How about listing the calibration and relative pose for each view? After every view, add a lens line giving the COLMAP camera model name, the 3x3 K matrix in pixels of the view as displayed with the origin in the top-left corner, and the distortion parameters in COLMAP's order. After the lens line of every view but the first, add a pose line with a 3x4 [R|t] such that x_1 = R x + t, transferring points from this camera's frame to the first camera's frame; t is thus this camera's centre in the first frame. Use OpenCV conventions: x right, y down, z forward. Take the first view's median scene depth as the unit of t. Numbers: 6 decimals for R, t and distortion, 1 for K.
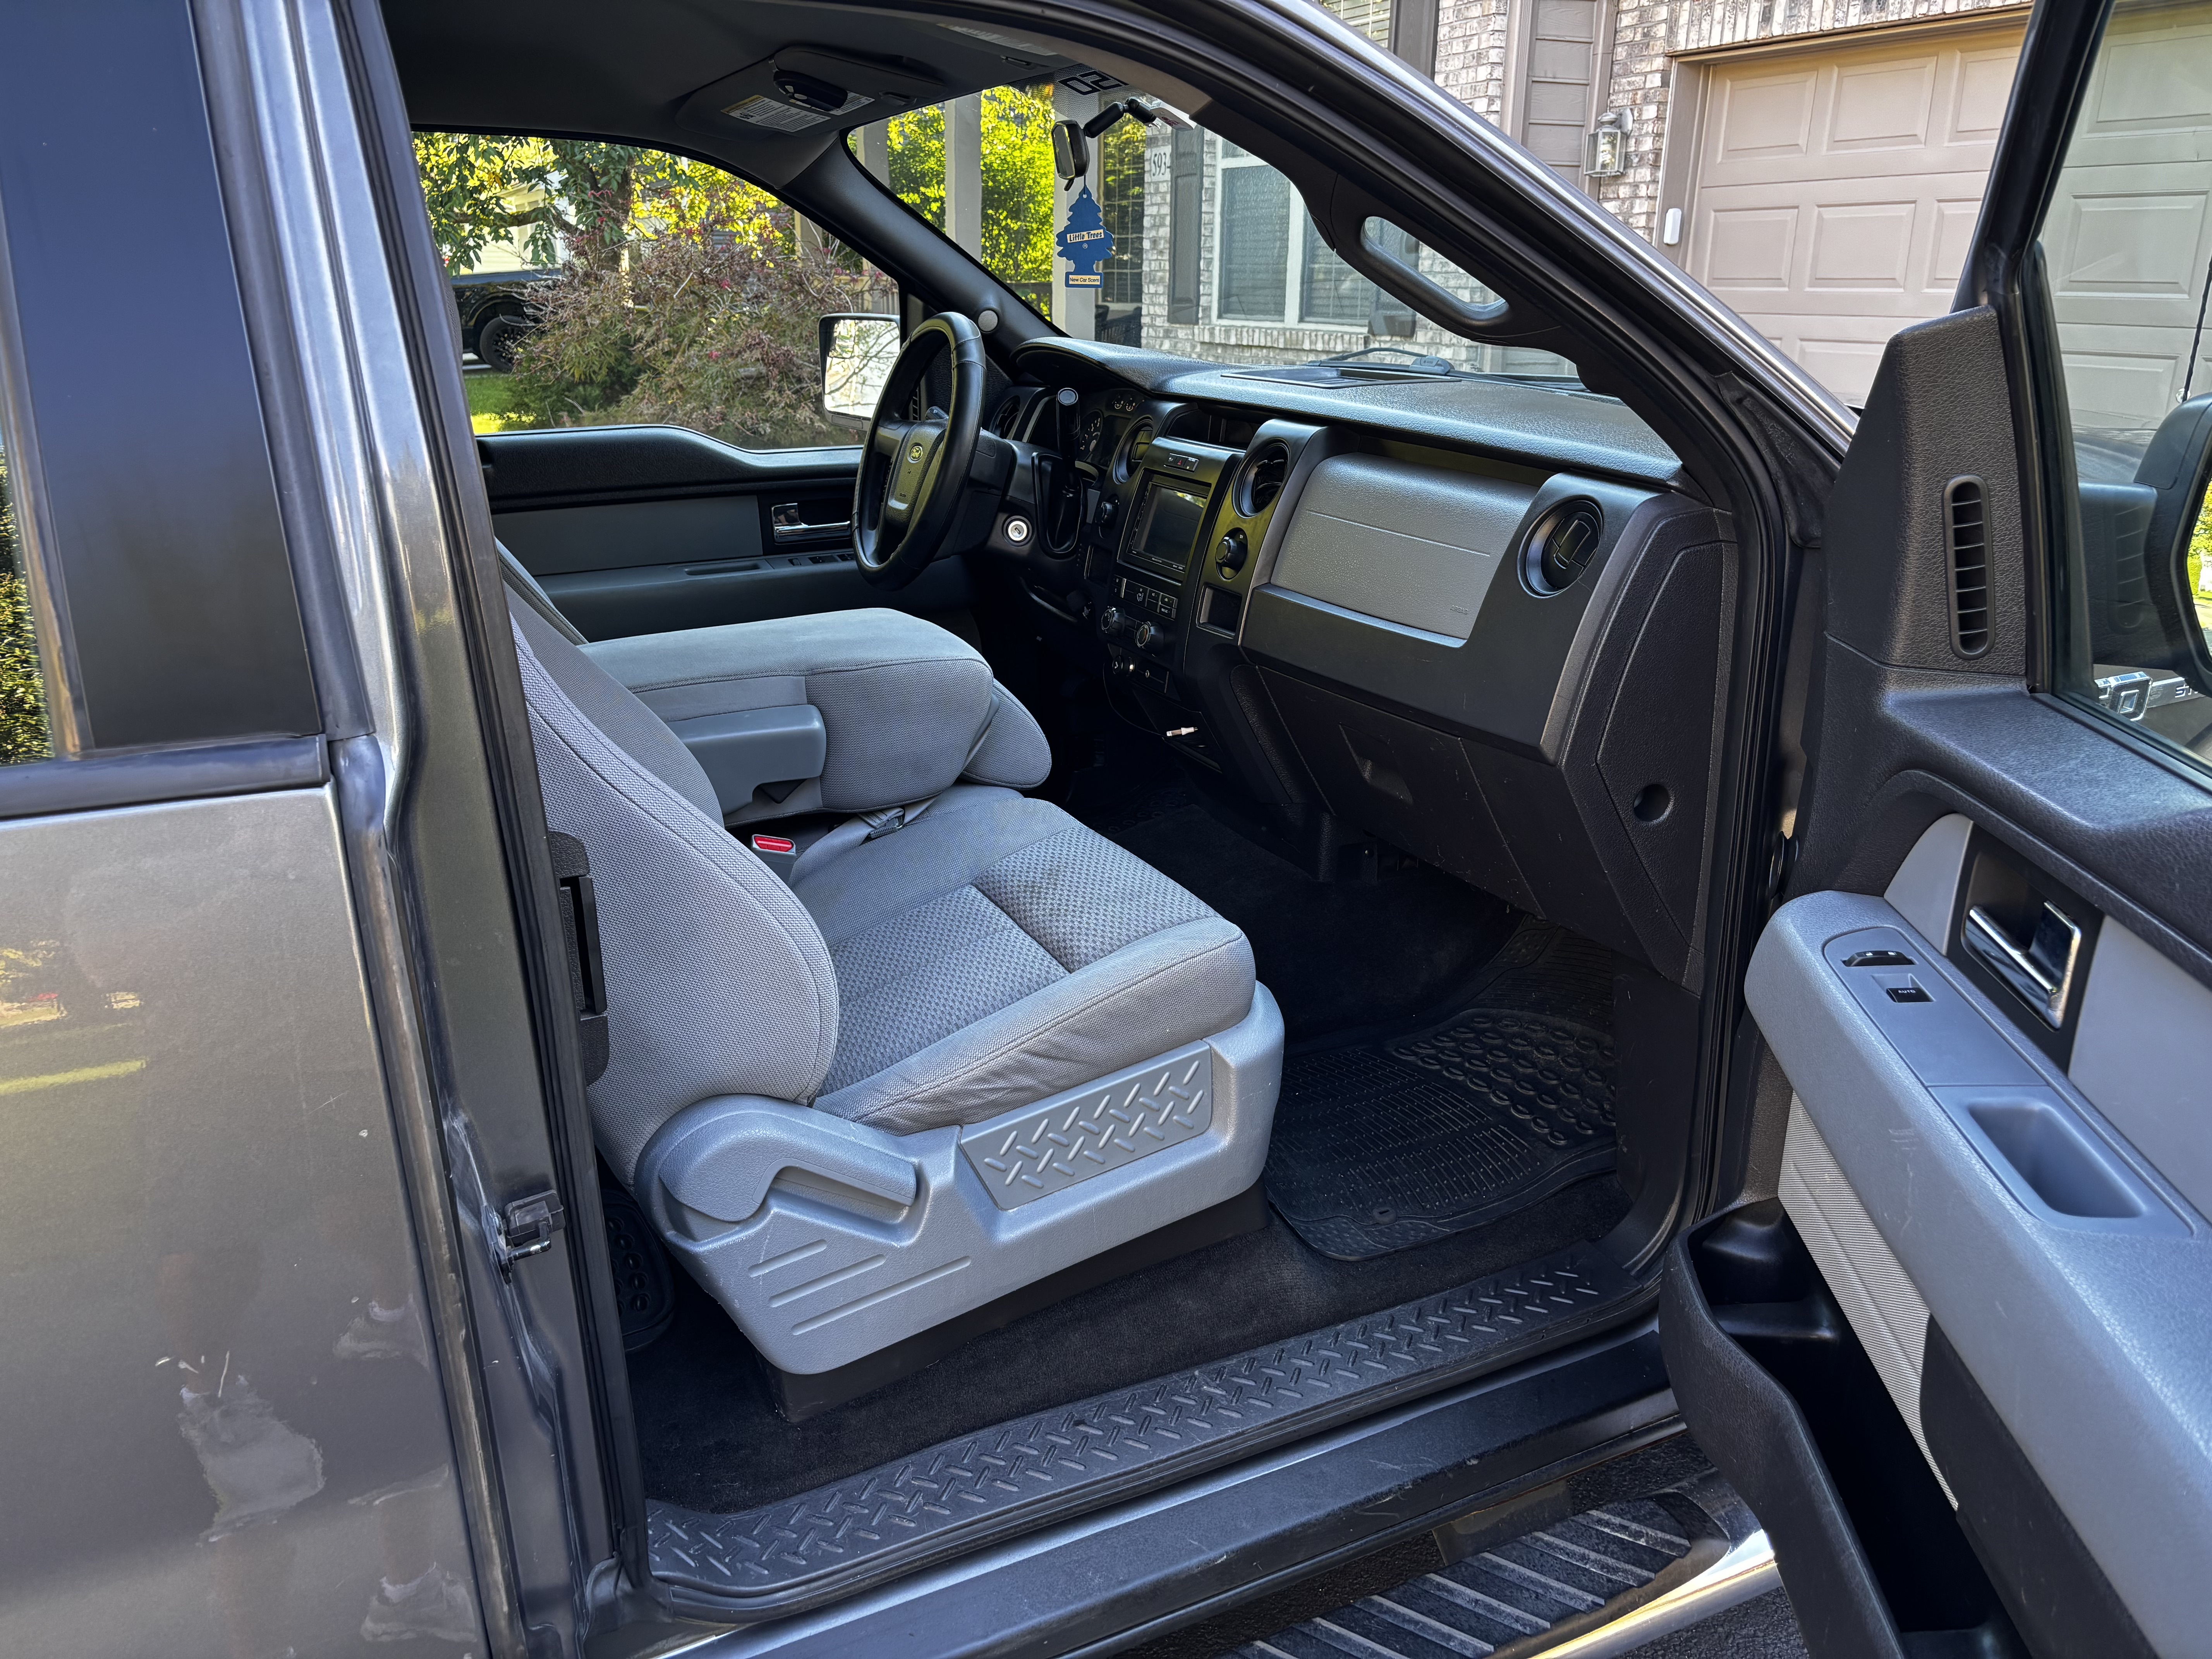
lens RADIAL K [[1675.2, 0, 1044.5], [0, 1675.2, 831.0], [0, 0, 1]] dist [0.054148, -0.061100]
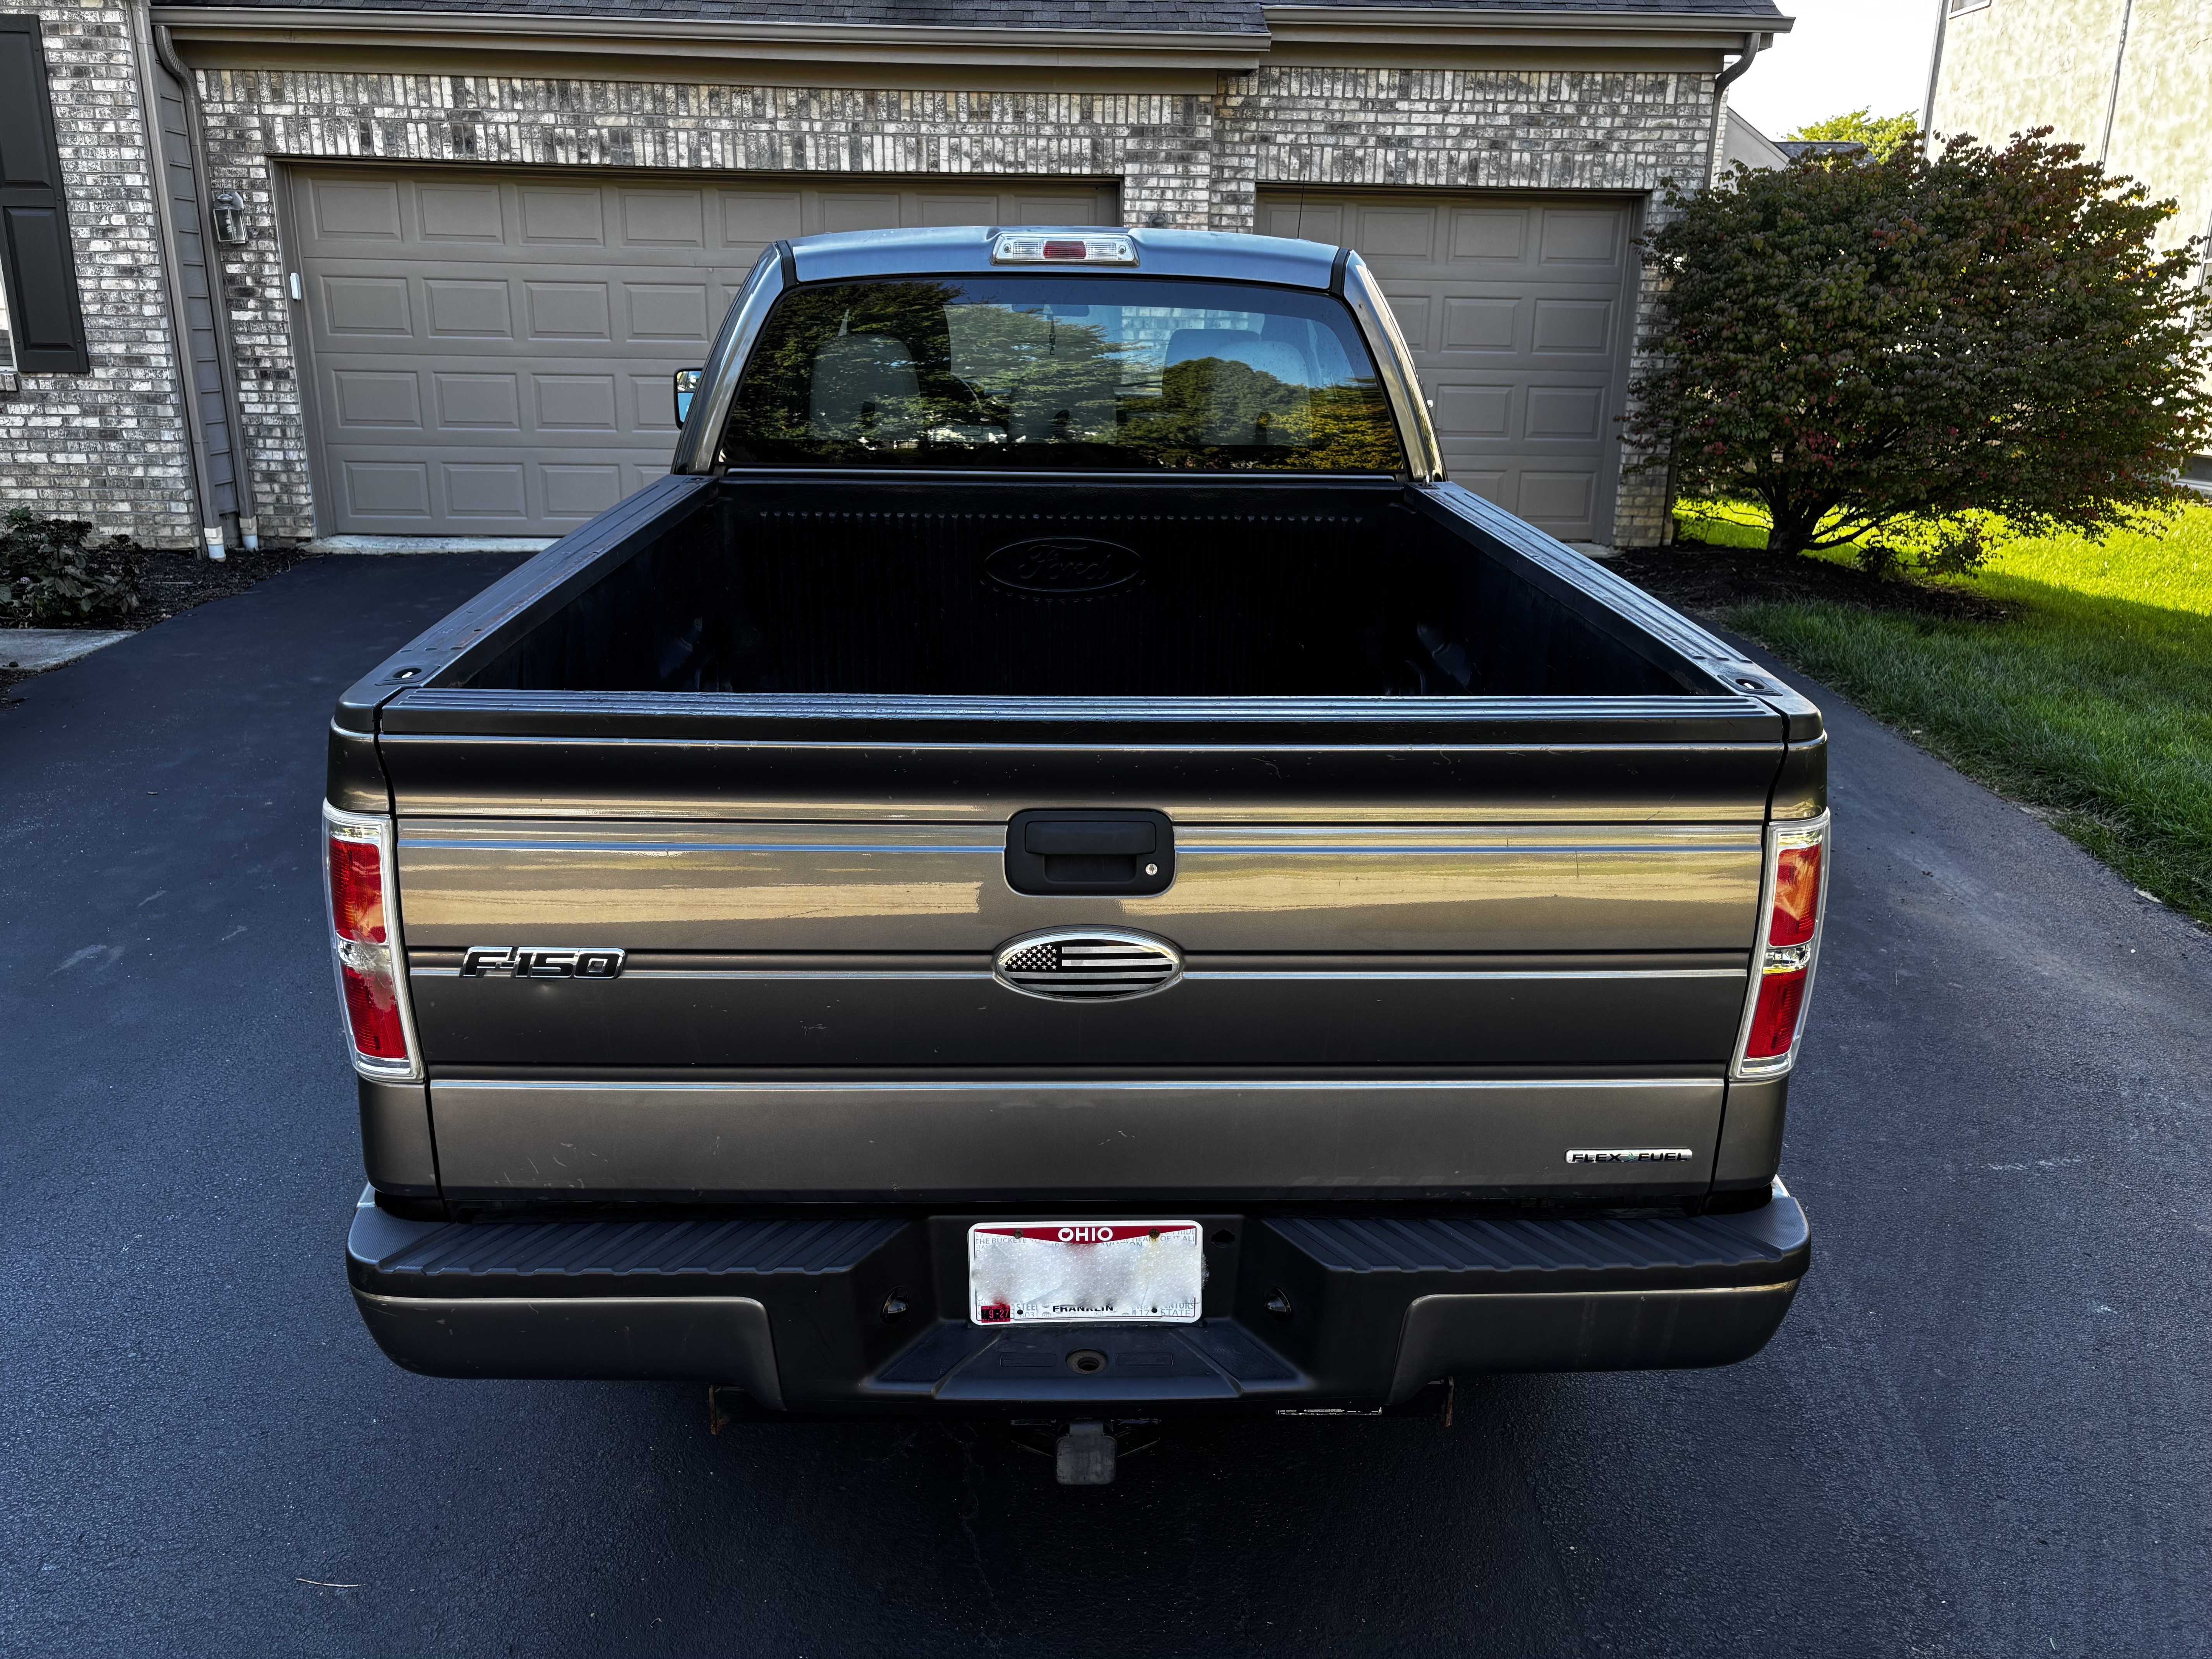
lens RADIAL K [[1675.2, 0, 1088.6], [0, 1675.2, 837.8], [0, 0, 1]] dist [0.054148, -0.061100]
pose [[0.366904, -0.272678, 0.889398, -1.075239], [0.276606, 0.944811, 0.175558, -0.030850], [-0.888184, 0.181600, 0.422080, -0.010289]]
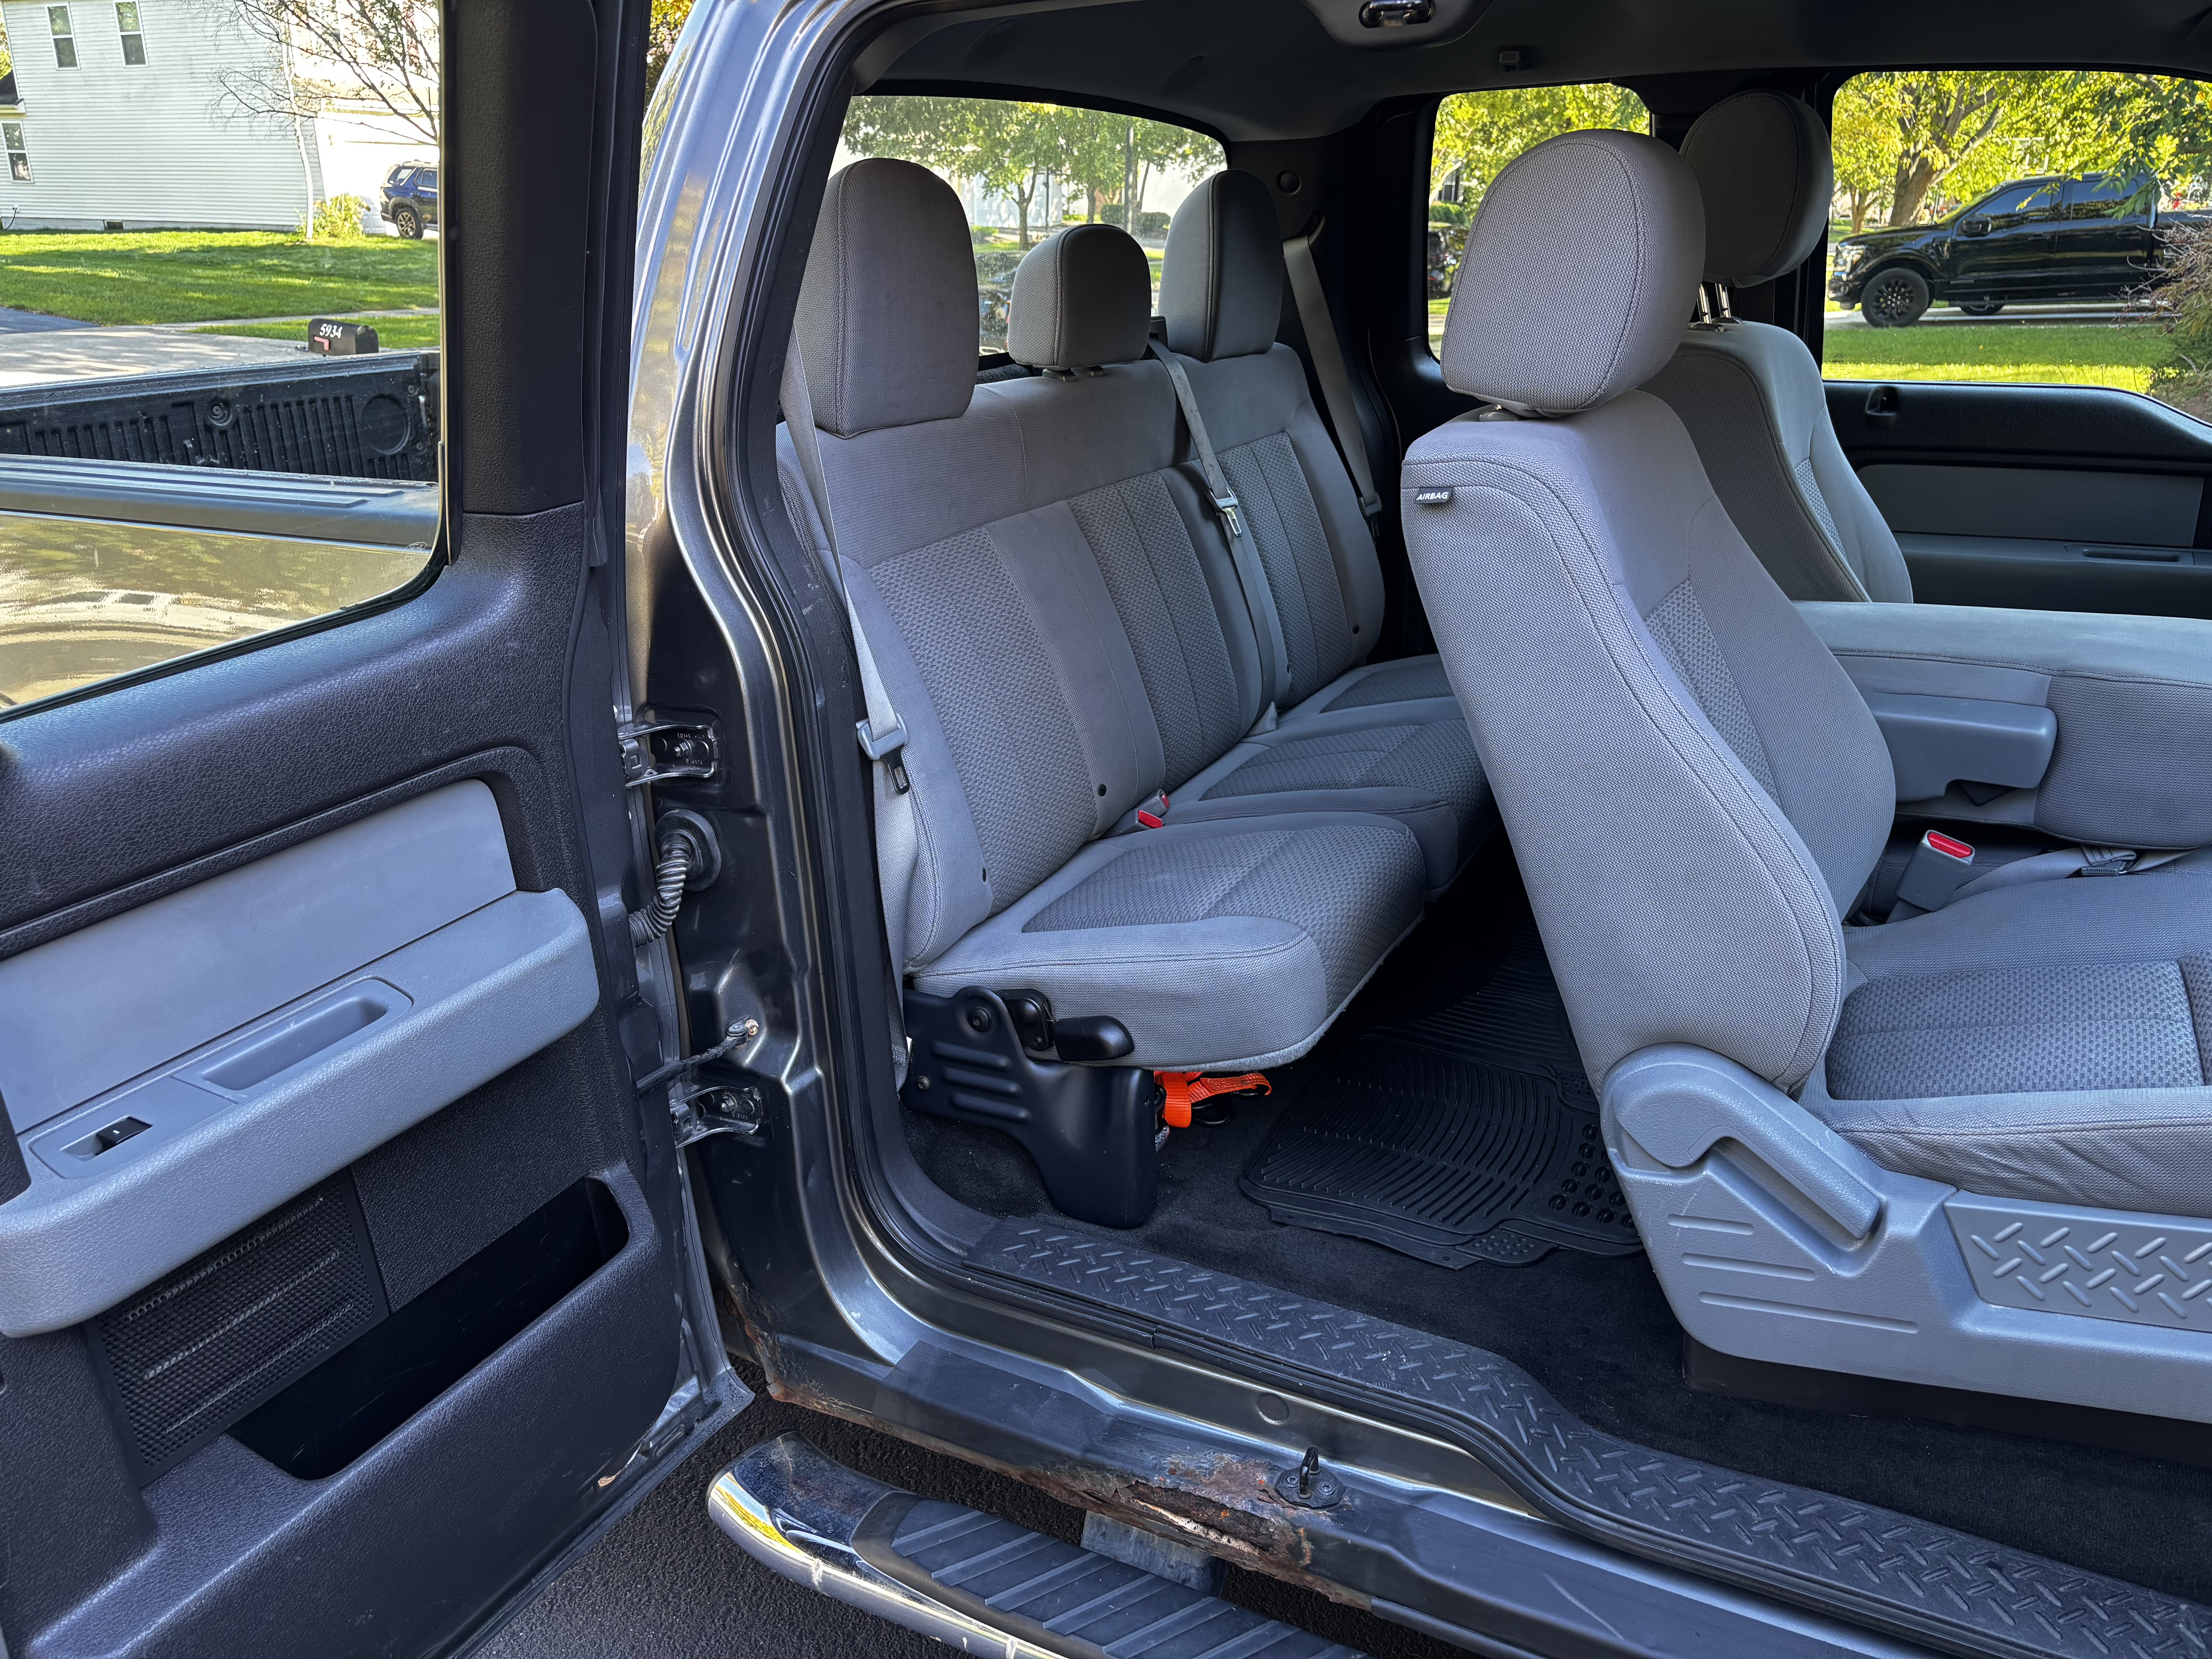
lens RADIAL K [[1675.2, 0, 1110.1], [0, 1675.2, 834.6], [0, 0, 1]] dist [0.054148, -0.061100]
pose [[0.618886, 0.280127, -0.733831, 0.227621], [-0.252172, 0.955649, 0.152130, -0.022559], [0.743901, 0.090901, 0.662078, 0.040853]]
